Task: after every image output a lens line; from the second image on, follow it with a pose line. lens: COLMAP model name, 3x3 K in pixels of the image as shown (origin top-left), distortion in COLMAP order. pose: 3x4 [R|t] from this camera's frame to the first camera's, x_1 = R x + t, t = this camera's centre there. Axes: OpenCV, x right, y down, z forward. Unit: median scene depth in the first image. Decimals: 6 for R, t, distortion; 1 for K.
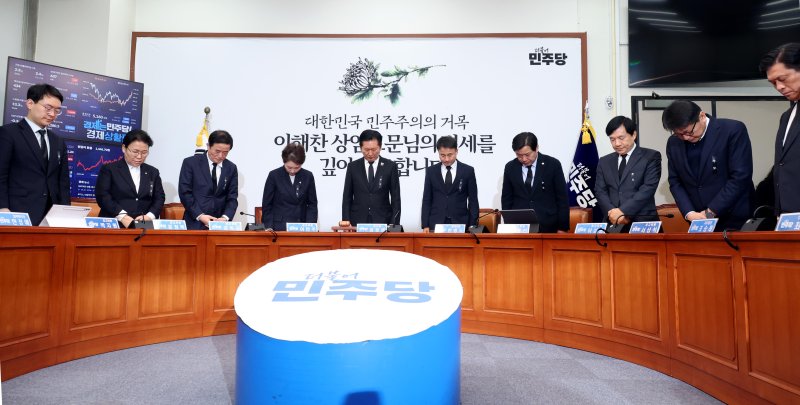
lens RADIAL K [[548.0, 0, 398.0], [0, 548.0, 197.7], [0, 0, 1]] dist [0.001987, 0.000346]
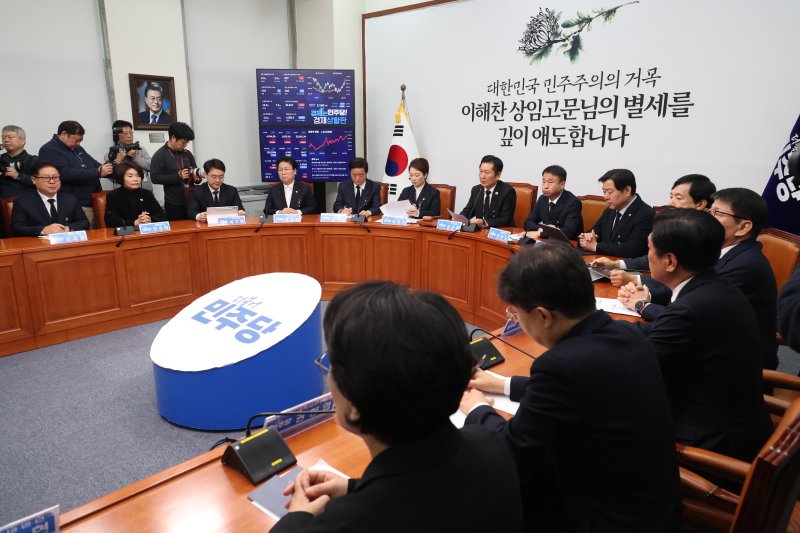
lens RADIAL K [[546.3, 0, 401.3], [0, 546.3, 270.2], [0, 0, 1]] dist [0.010165, 0.002373]
pose [[0.749799, 0.146267, -0.645296, 0.398886], [0.052599, 0.958998, 0.278490, -0.109673], [0.659572, -0.242753, 0.711362, 0.122141]]
